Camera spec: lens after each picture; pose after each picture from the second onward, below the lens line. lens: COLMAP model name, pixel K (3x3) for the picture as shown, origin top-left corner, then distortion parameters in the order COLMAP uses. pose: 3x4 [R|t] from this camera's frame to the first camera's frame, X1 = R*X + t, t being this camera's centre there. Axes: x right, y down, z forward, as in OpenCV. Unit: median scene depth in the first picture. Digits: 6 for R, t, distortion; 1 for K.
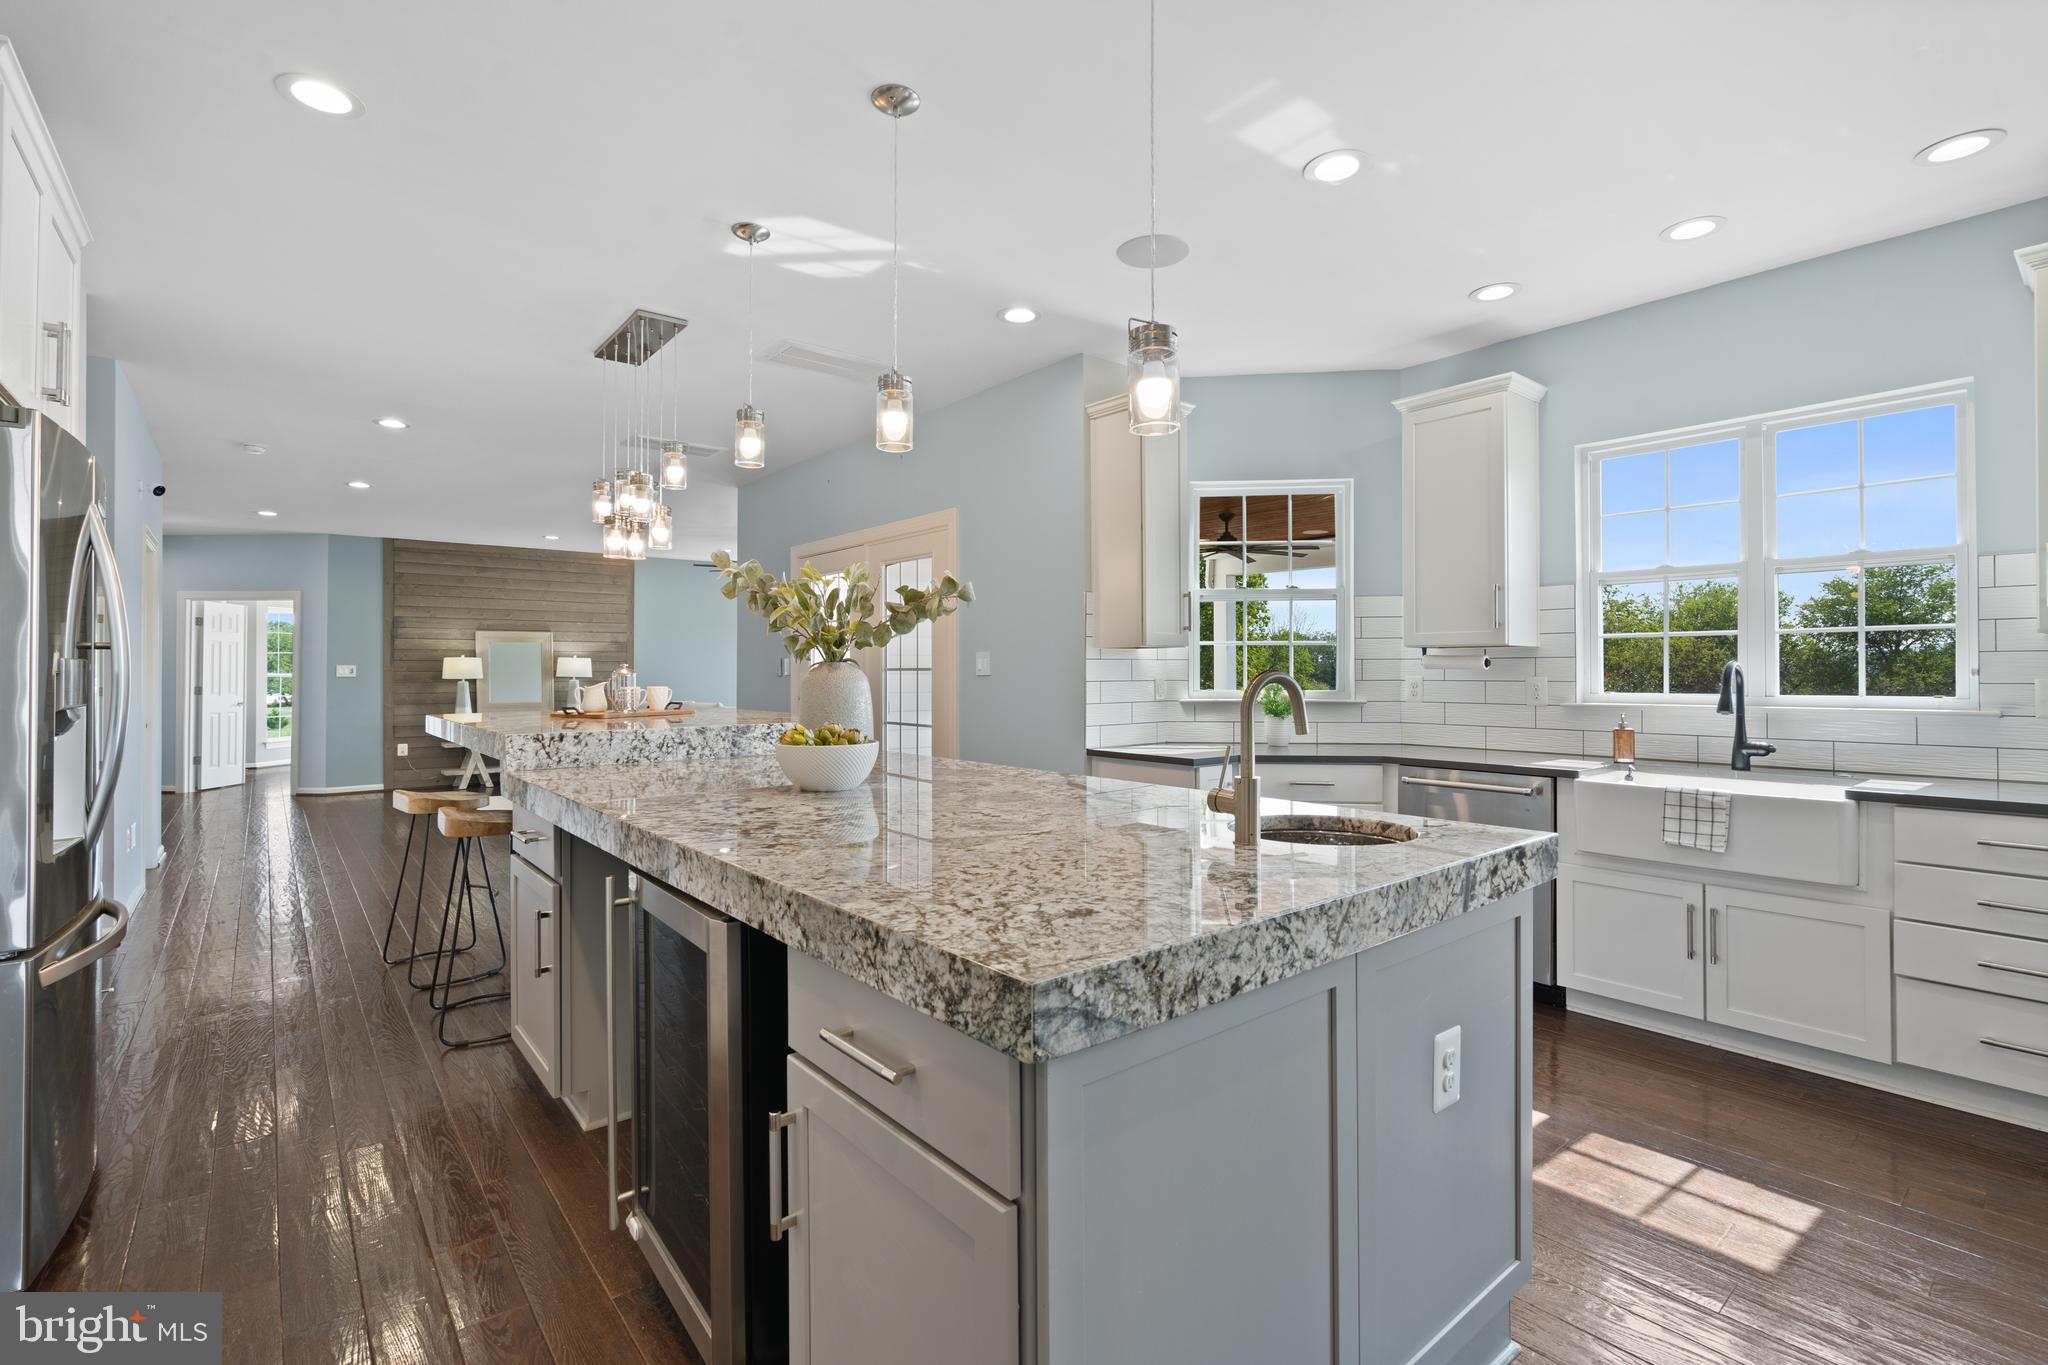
lens RADIAL K [[924.8, 0, 1029.8], [0, 924.8, 674.2], [0, 0, 1]] dist [-0.003600, 0.000102]
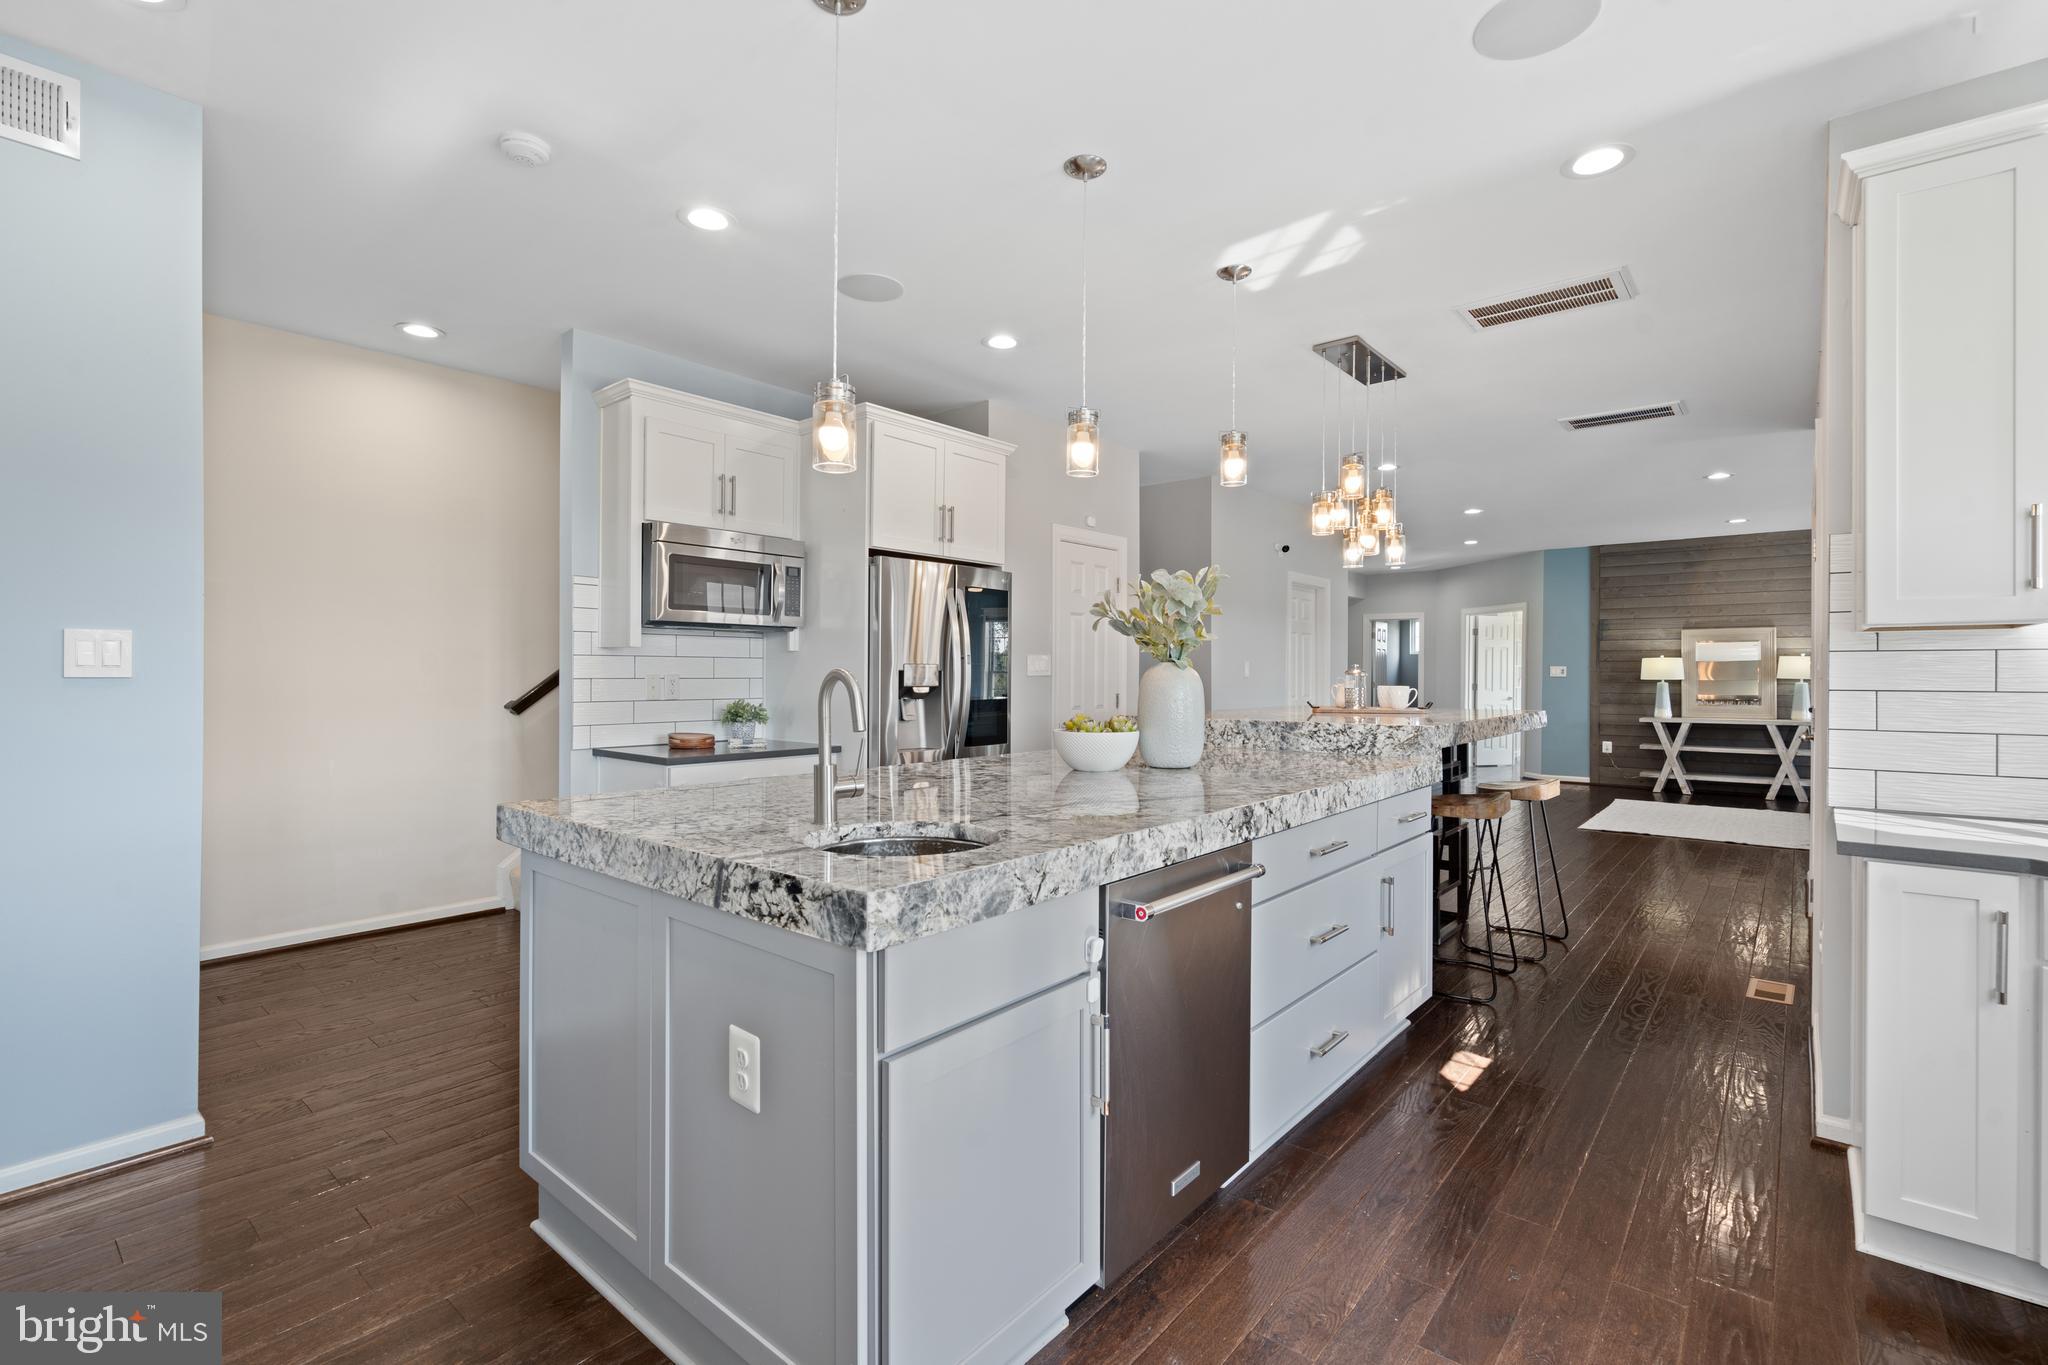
lens RADIAL K [[924.8, 0, 1029.8], [0, 924.8, 674.2], [0, 0, 1]] dist [-0.003600, 0.000102]
pose [[0.172855, 0.004757, -0.984936, 0.234802], [-0.006093, 0.999974, 0.003760, -0.000476], [0.984929, 0.005351, 0.172879, 0.179187]]
